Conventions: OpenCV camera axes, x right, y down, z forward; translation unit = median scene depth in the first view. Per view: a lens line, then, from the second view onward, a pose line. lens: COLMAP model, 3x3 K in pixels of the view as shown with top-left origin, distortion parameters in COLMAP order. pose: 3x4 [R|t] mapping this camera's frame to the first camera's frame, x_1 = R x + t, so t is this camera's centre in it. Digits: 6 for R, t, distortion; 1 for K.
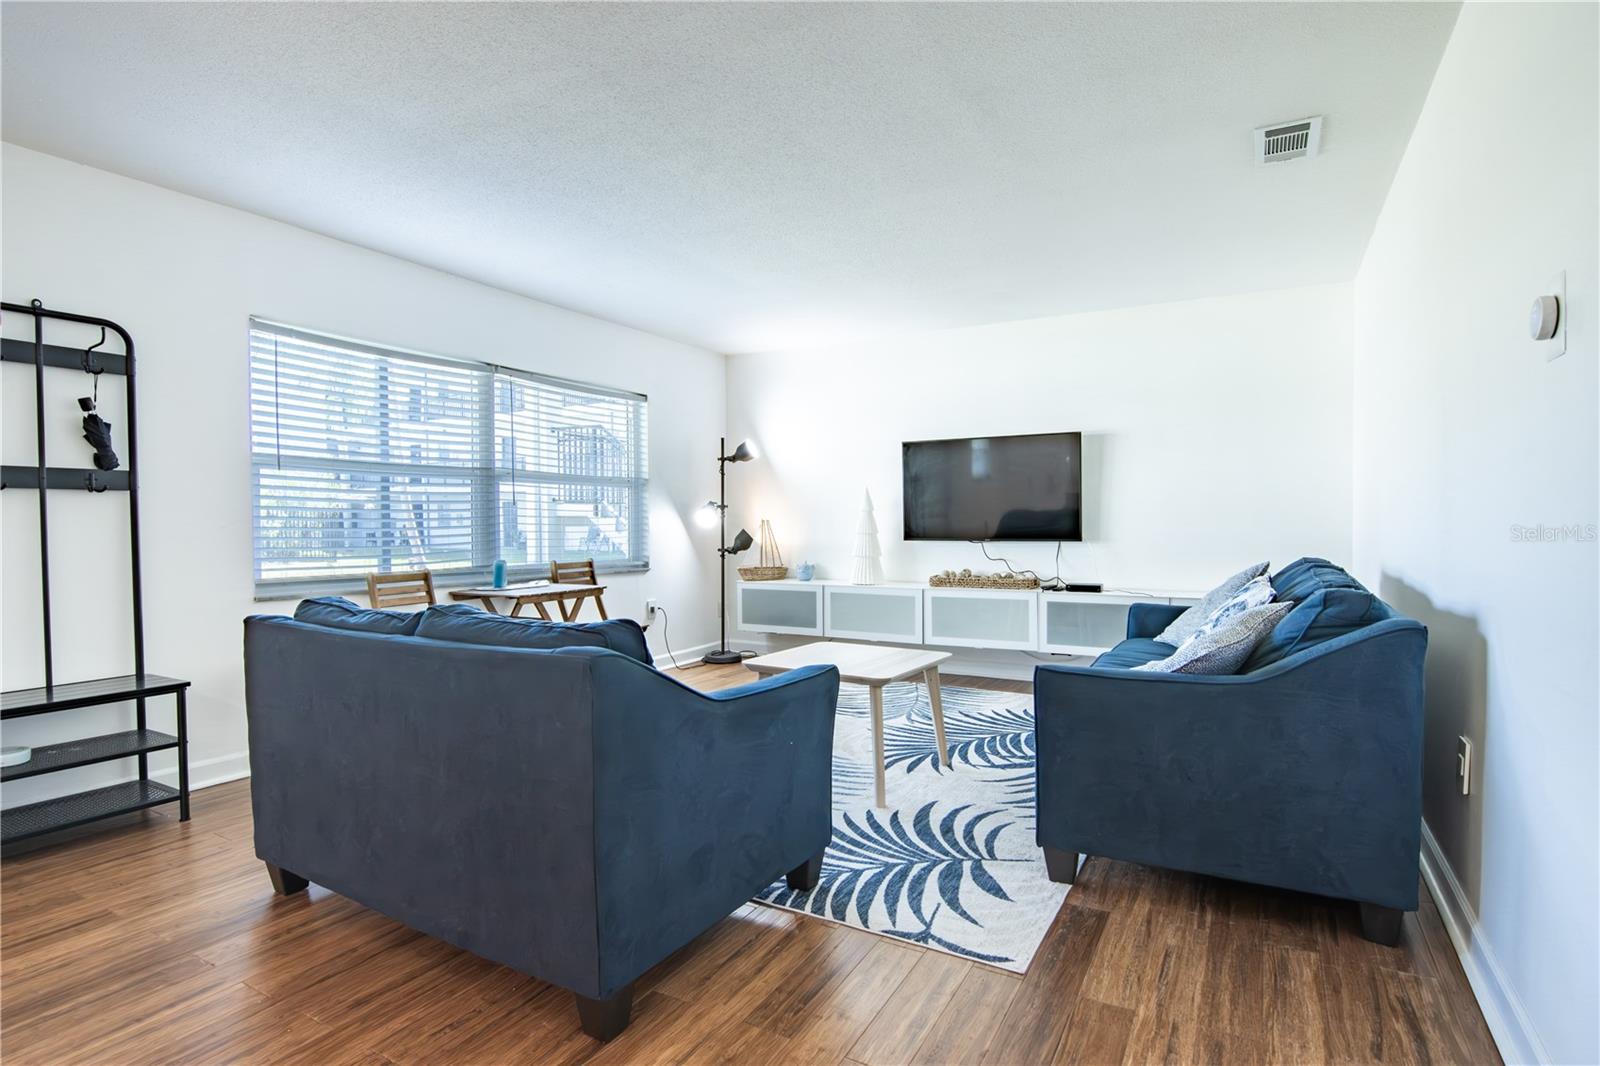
lens RADIAL K [[808.6, 0, 801.5], [0, 808.6, 539.0], [0, 0, 1]] dist [-0.003760, -0.014666]
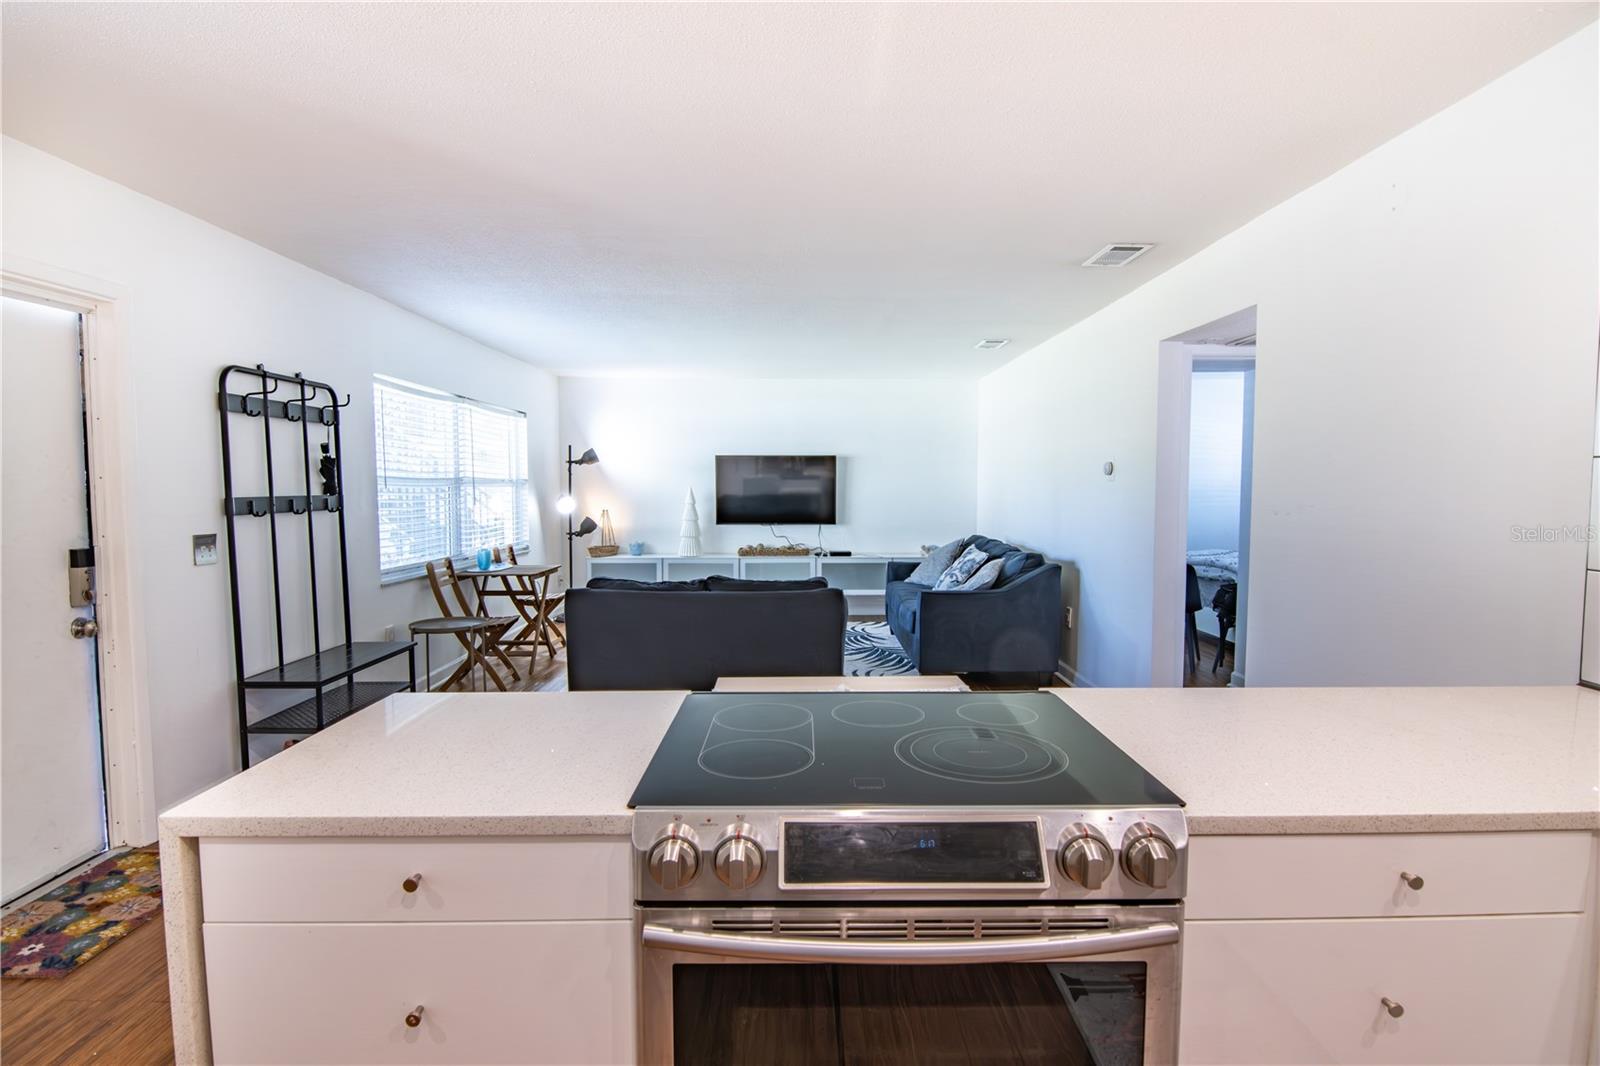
lens RADIAL K [[812.9, 0, 804.2], [0, 812.9, 539.3], [0, 0, 1]] dist [0.000457, -0.015471]
pose [[0.869433, -0.026905, 0.493318, -0.466602], [0.005030, 0.998946, 0.045616, -0.038541], [-0.494025, -0.037178, 0.868652, -0.333992]]
